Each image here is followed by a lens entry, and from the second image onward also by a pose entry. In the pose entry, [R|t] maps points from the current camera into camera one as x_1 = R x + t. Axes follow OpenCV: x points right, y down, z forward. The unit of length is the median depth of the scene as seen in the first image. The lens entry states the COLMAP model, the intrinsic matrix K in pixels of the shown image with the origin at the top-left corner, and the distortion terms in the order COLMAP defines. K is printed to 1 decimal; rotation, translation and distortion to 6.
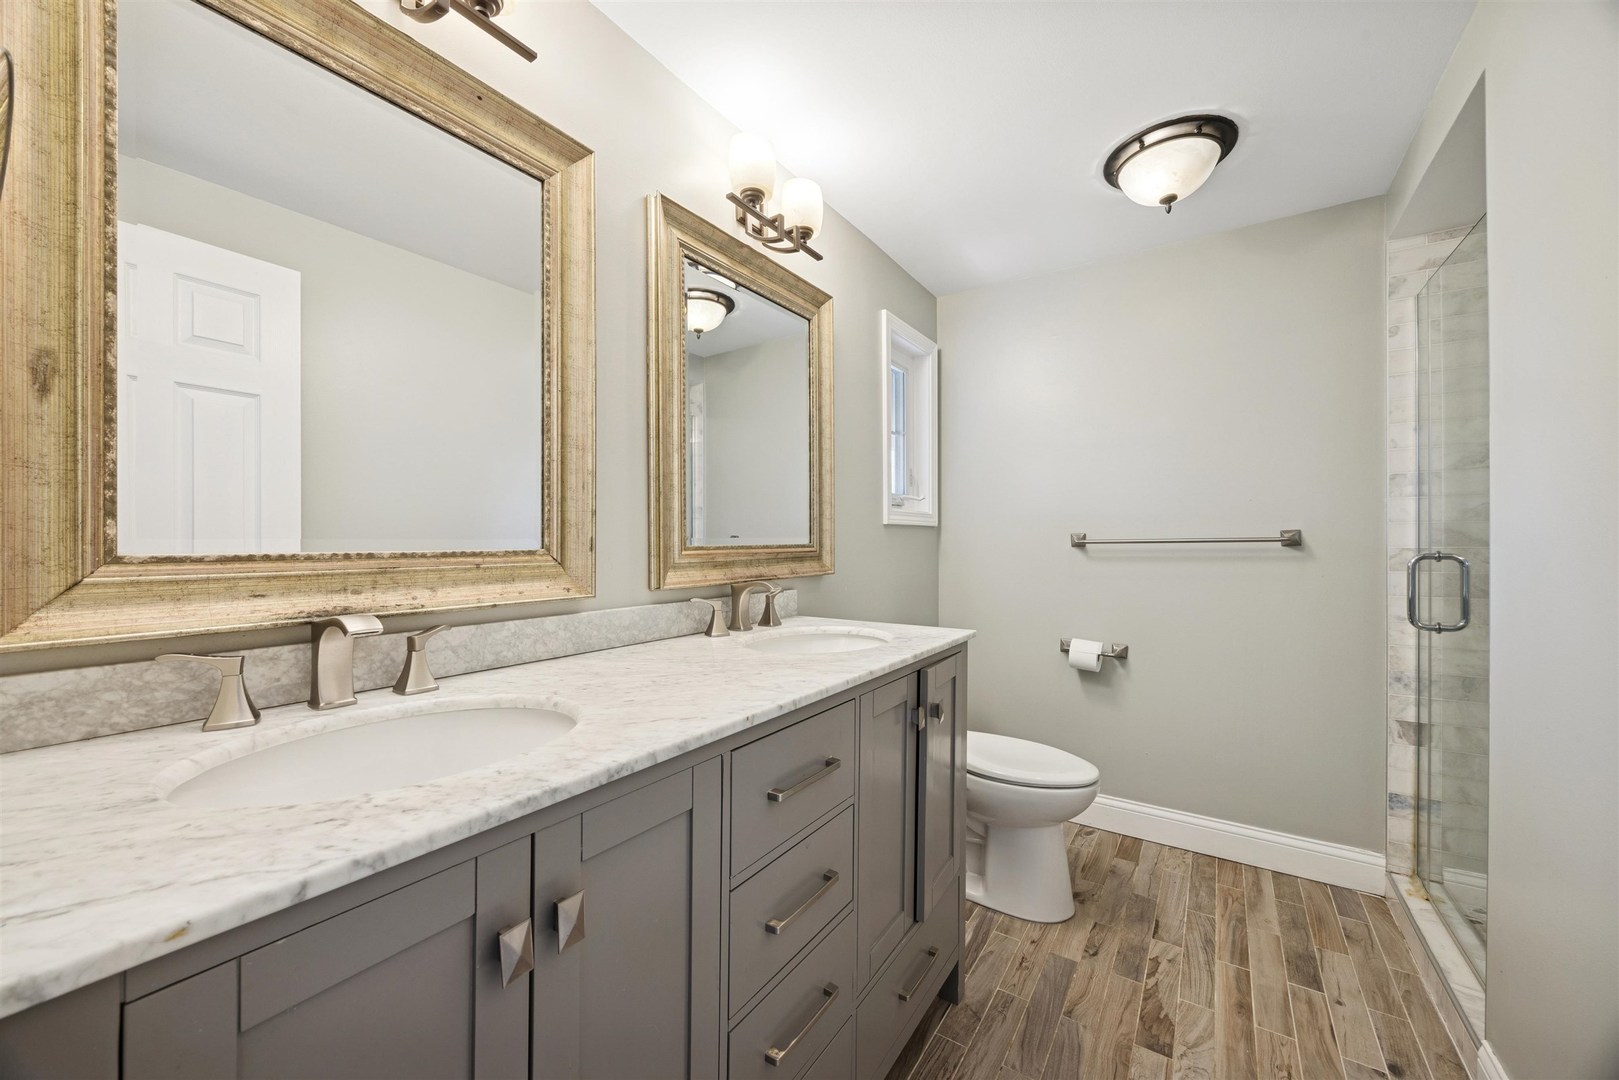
lens RADIAL K [[615.0, 0, 813.4], [0, 615.0, 541.6], [0, 0, 1]] dist [-0.003664, -0.000622]
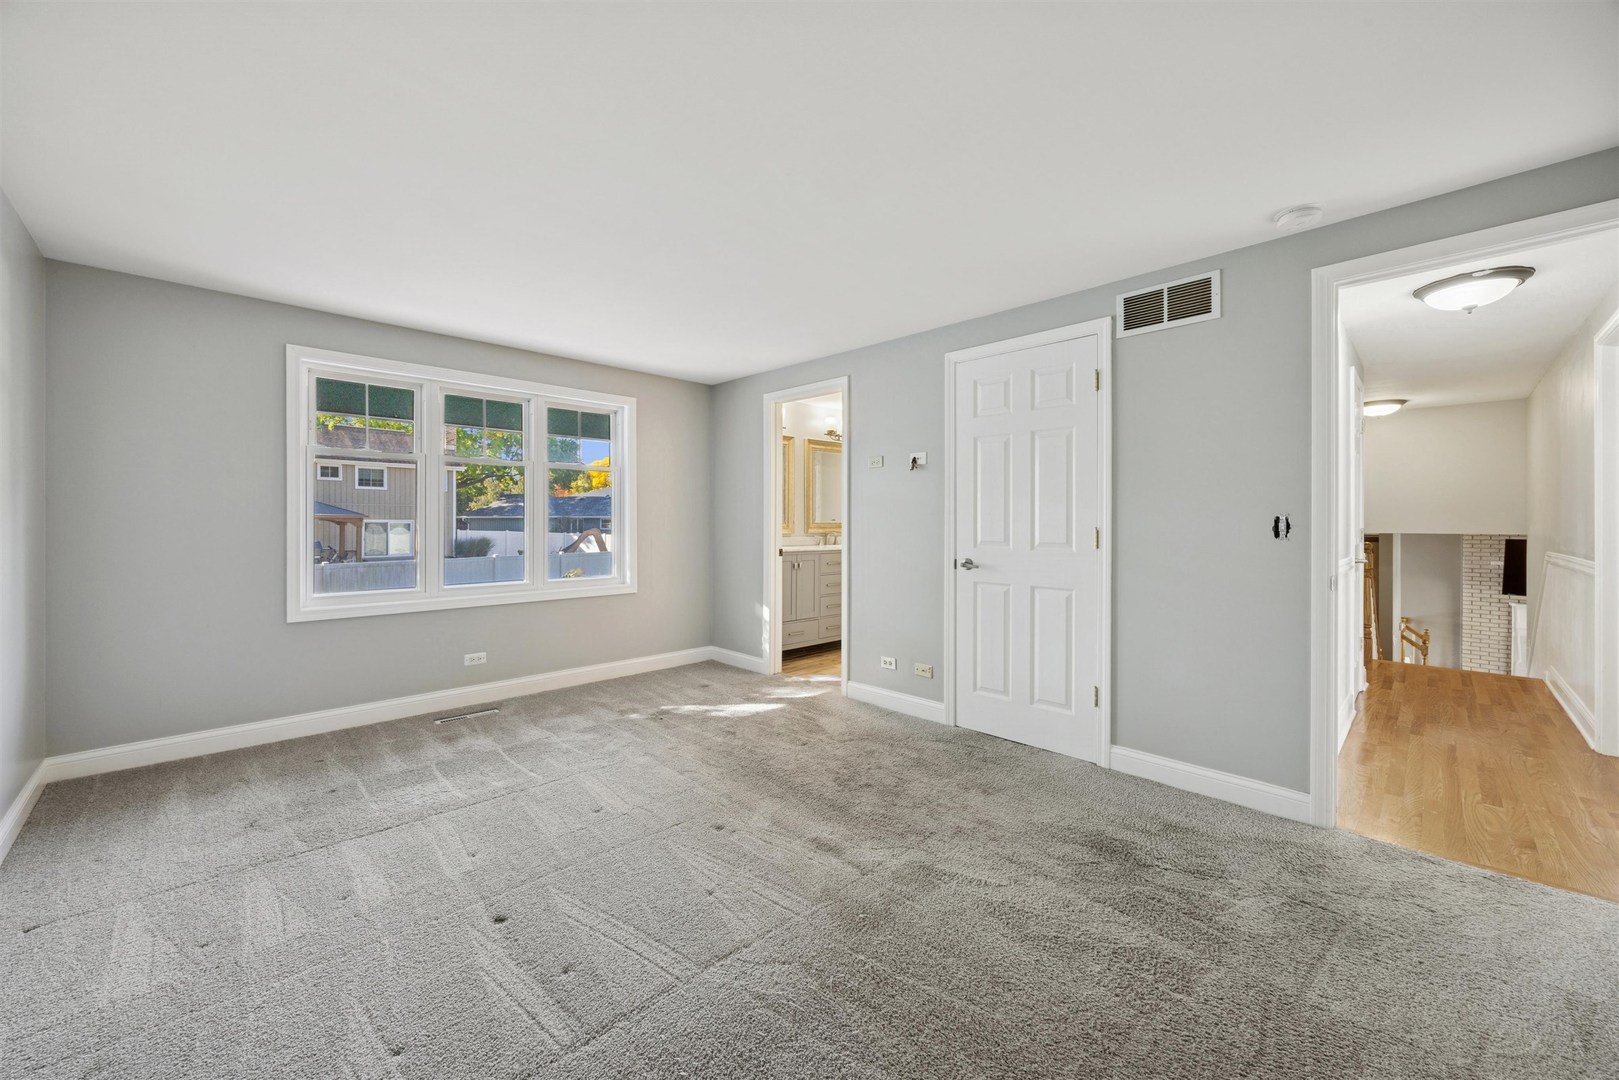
lens RADIAL K [[615.0, 0, 804.8], [0, 615.0, 528.7], [0, 0, 1]] dist [-0.003664, -0.000622]
pose [[0.979083, 0.004755, -0.203405, 0.555876], [-0.003796, 0.999980, 0.005106, 0.025208], [0.203425, -0.004227, 0.979081, -2.951718]]
